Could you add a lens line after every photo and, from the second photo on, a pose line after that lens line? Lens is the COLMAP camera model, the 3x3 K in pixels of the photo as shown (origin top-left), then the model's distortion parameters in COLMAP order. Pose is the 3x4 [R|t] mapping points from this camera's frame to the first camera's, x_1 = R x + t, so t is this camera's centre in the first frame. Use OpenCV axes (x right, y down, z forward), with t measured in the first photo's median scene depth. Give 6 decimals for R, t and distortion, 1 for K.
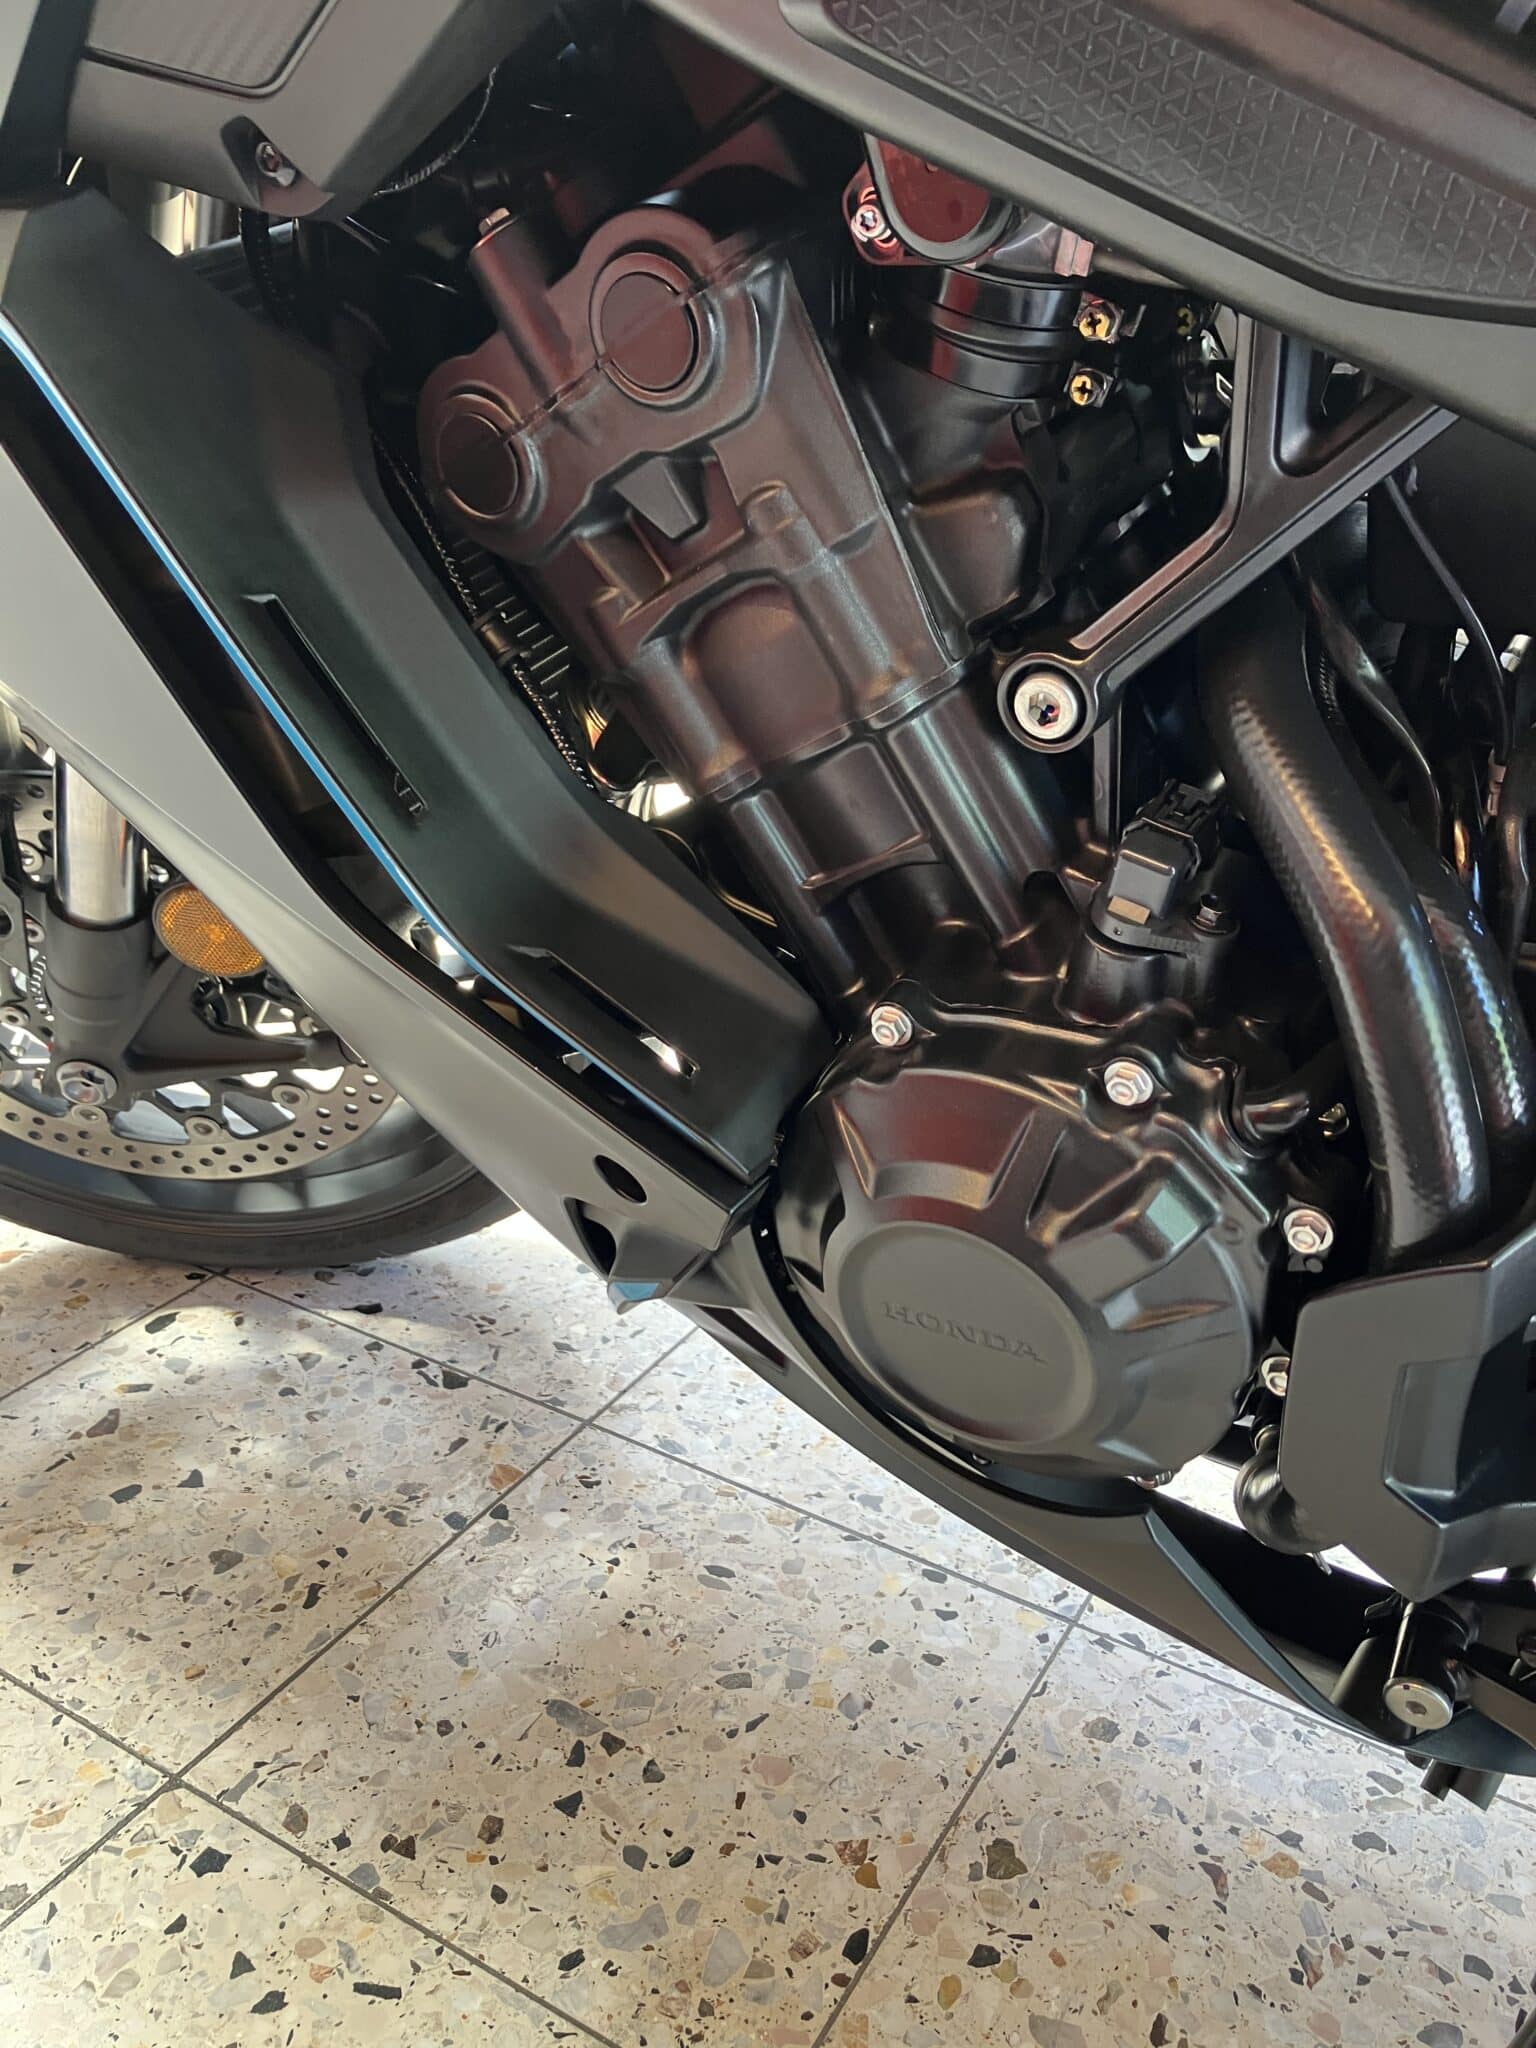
lens RADIAL K [[1711.6, 0, 780.5], [0, 1711.6, 1020.1], [0, 0, 1]] dist [0.011269, -0.007292]
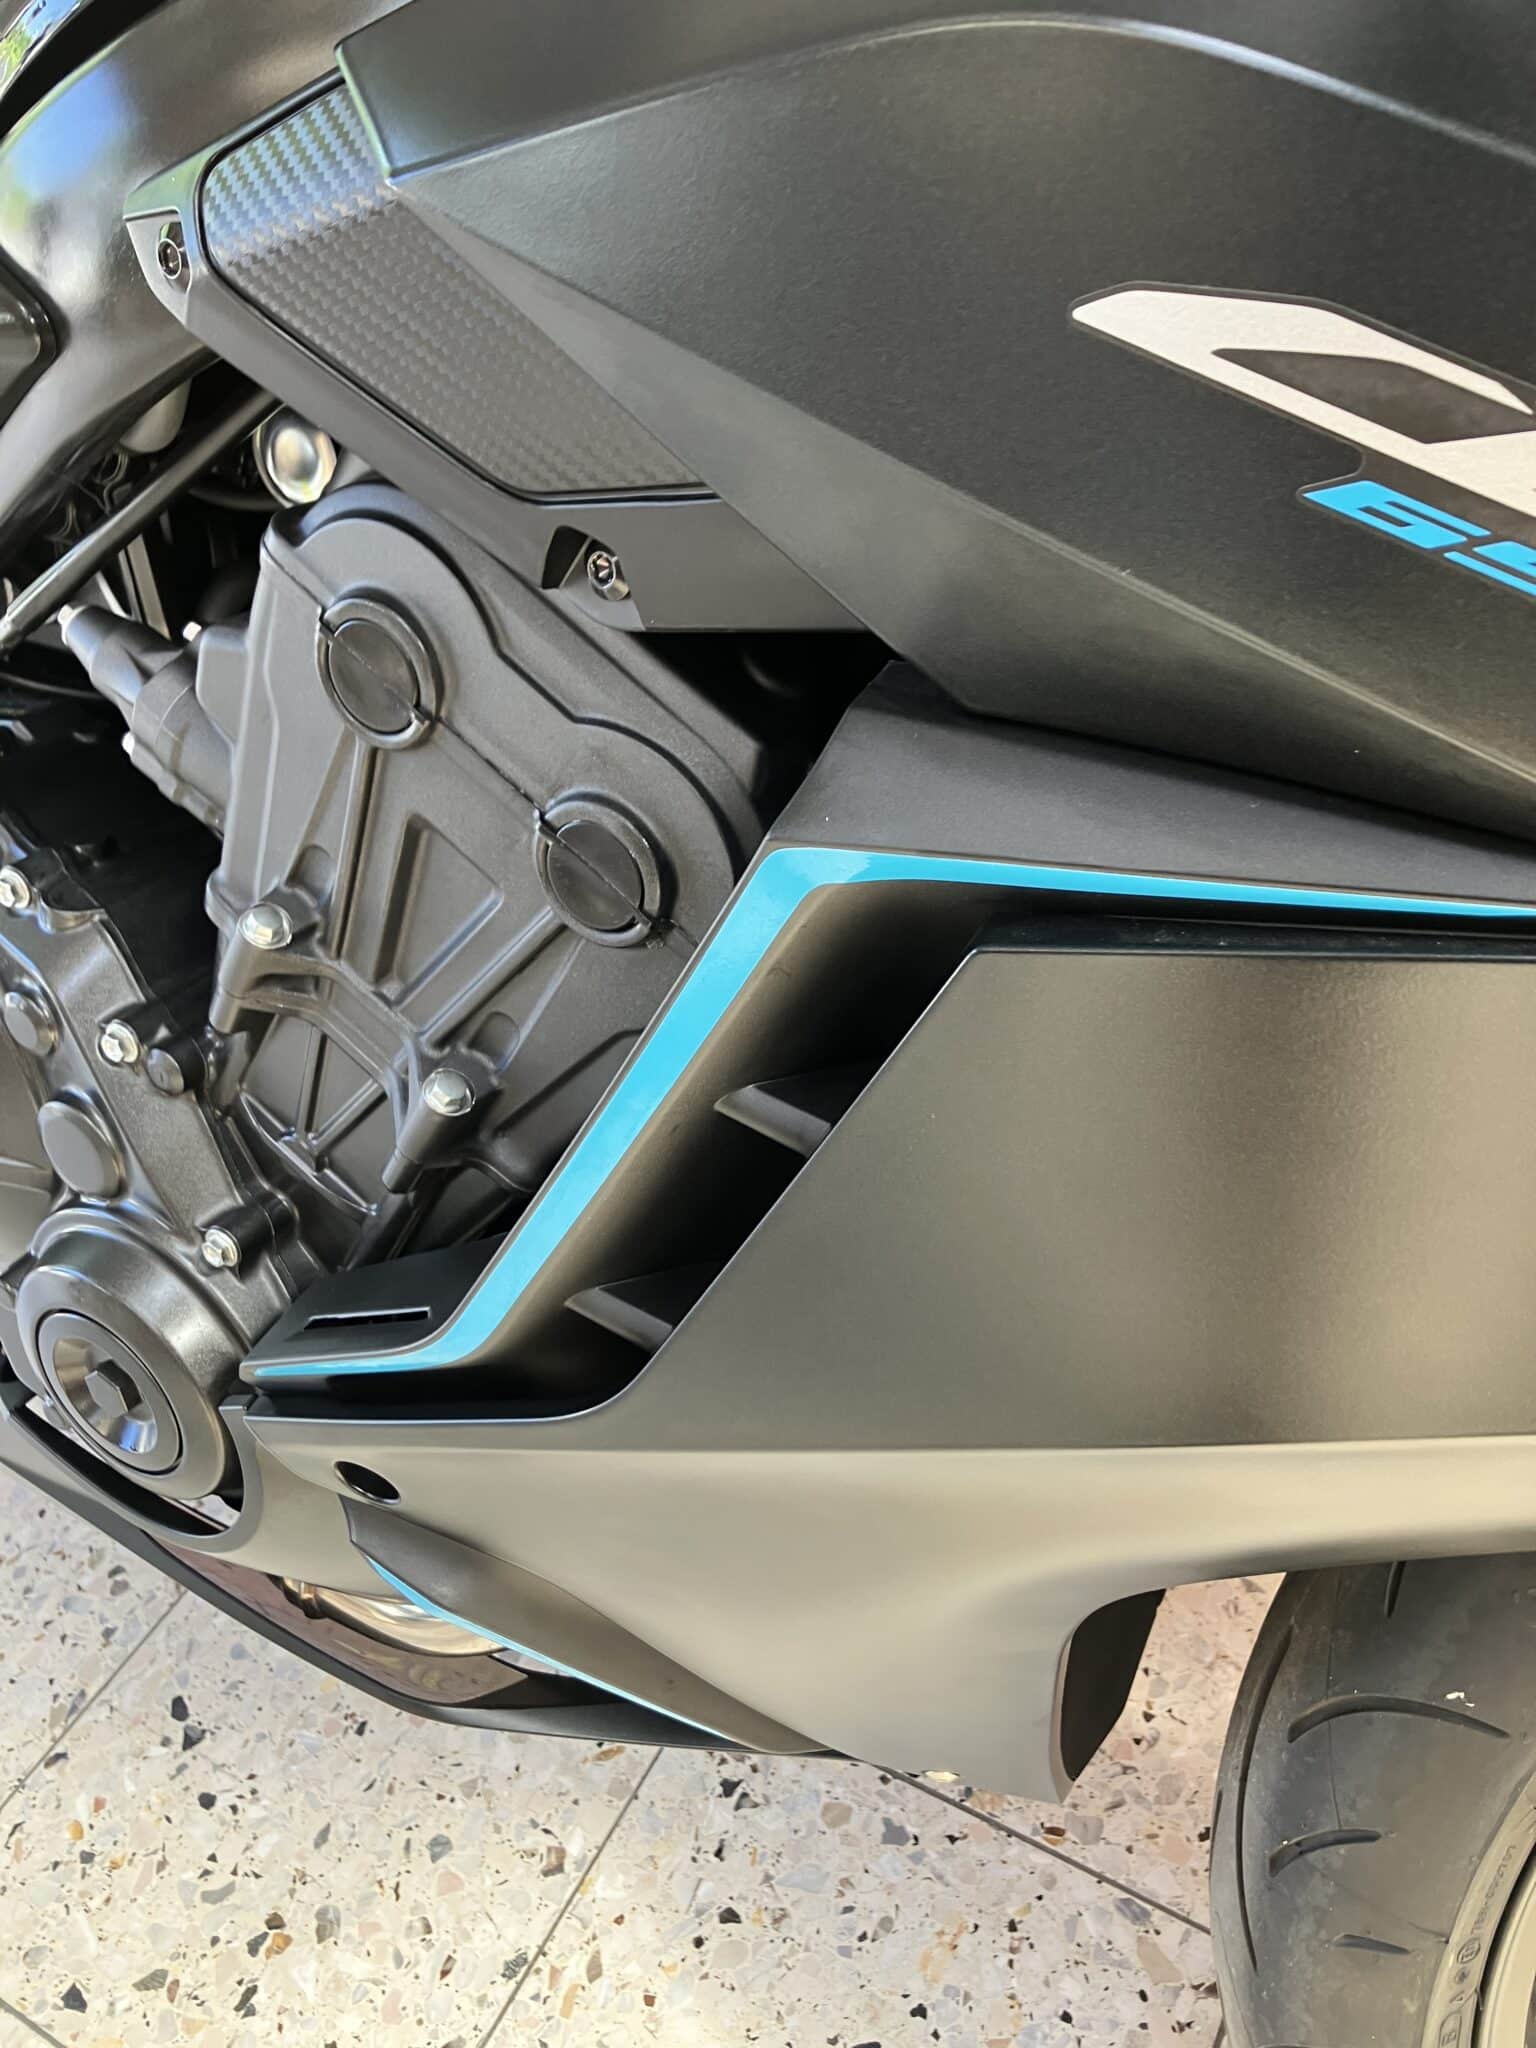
lens RADIAL K [[1711.6, 0, 767.4], [0, 1711.6, 1033.5], [0, 0, 1]] dist [0.011269, -0.007292]
pose [[-0.997718, 0.059999, 0.030969, 0.078836], [0.052639, 0.403921, 0.913278, -0.865518], [0.042287, 0.912824, -0.406157, 1.155714]]
